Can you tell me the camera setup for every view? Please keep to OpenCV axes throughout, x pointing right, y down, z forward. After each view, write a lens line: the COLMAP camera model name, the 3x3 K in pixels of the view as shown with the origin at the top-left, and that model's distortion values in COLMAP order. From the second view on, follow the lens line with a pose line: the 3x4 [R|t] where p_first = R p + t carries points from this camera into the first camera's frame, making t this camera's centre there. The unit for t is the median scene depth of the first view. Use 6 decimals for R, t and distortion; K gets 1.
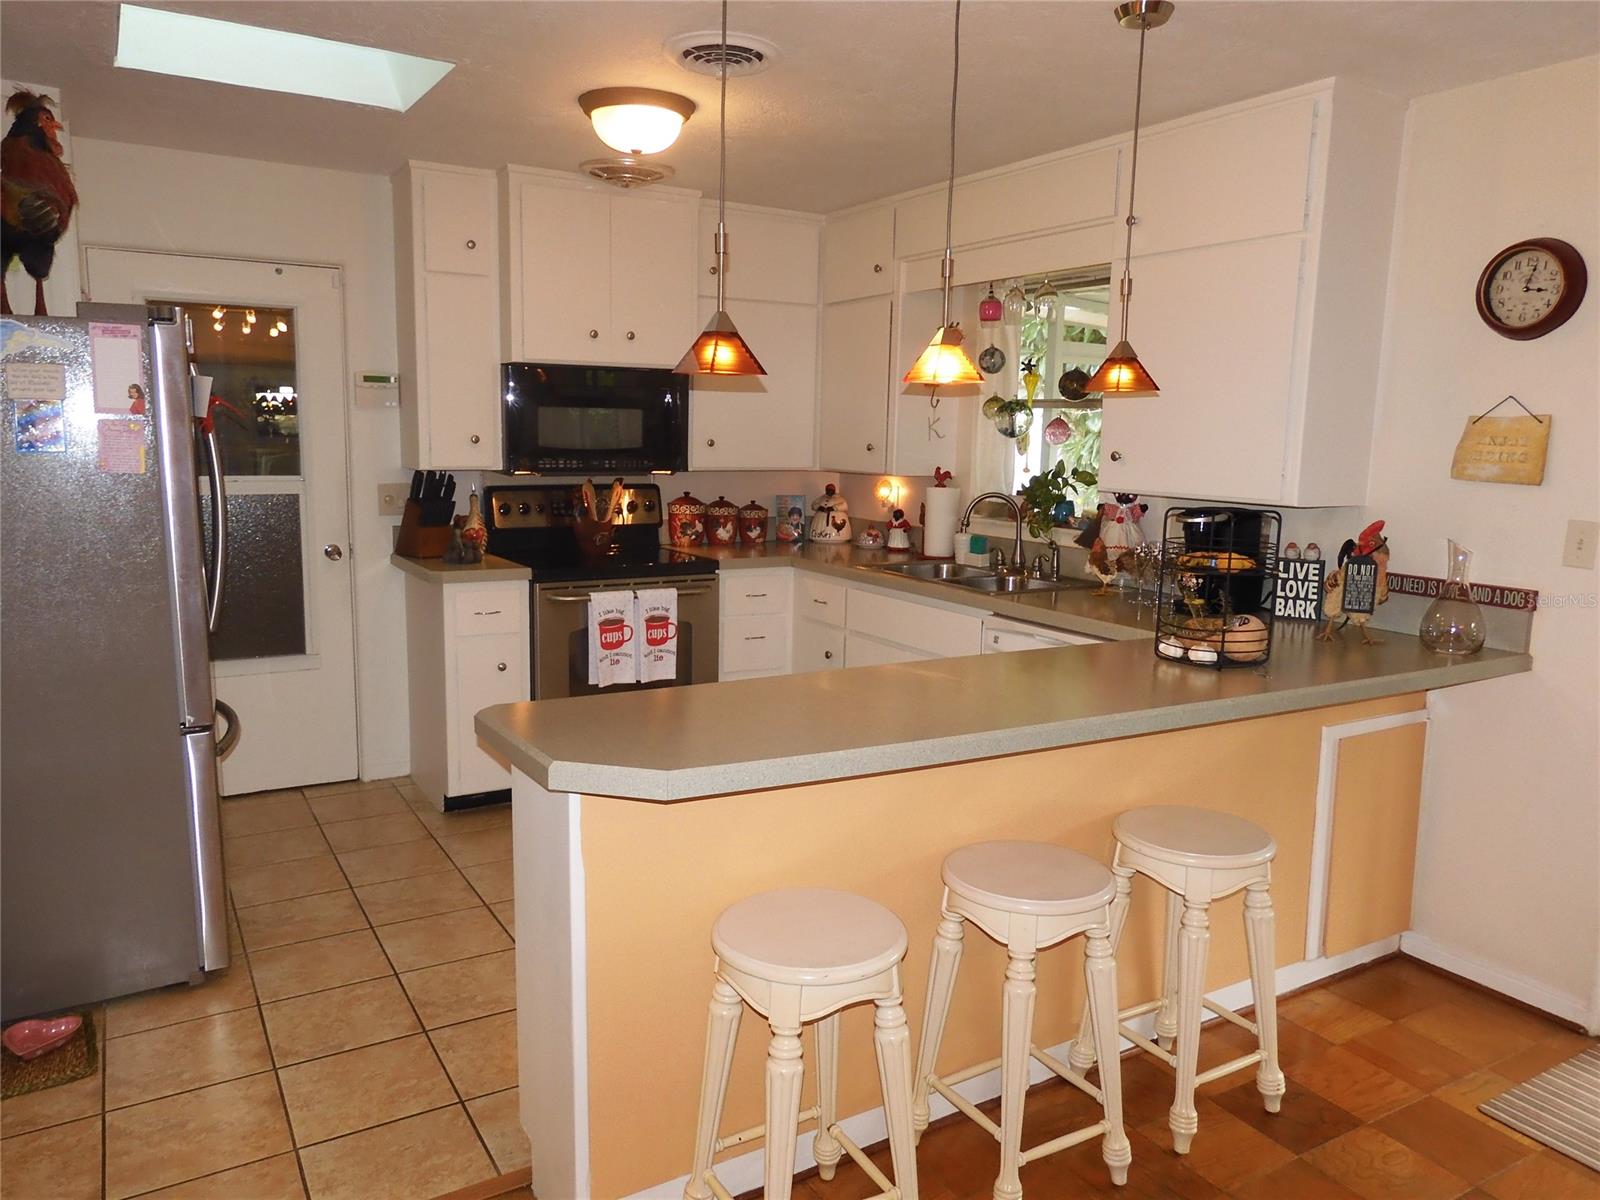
lens RADIAL K [[1124.3, 0, 800.0], [0, 1124.3, 600.0], [0, 0, 1]] dist [-0.036414, -0.001647]
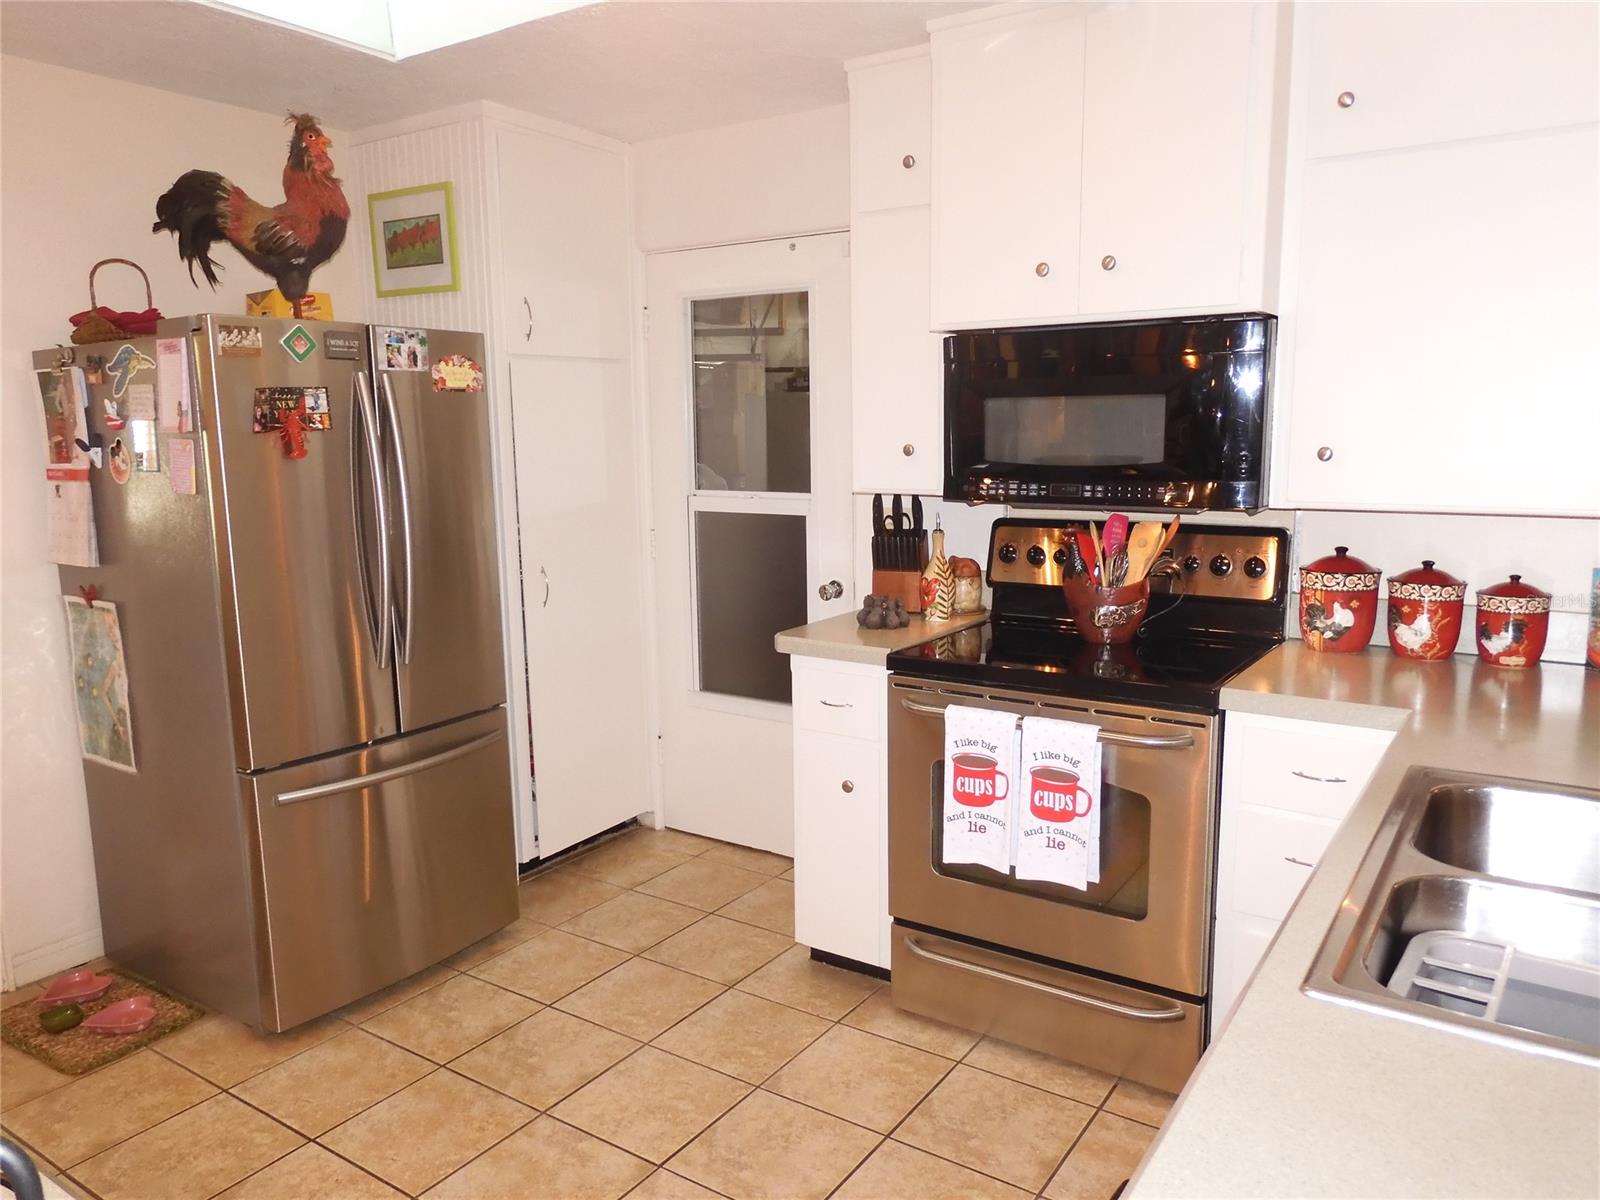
lens RADIAL K [[1124.3, 0, 800.0], [0, 1124.3, 600.0], [0, 0, 1]] dist [-0.036414, -0.001647]
pose [[0.439741, 0.116078, -0.890592, 0.298203], [-0.117043, 0.990563, 0.071317, -0.092604], [0.890465, 0.072876, 0.449177, 0.629964]]
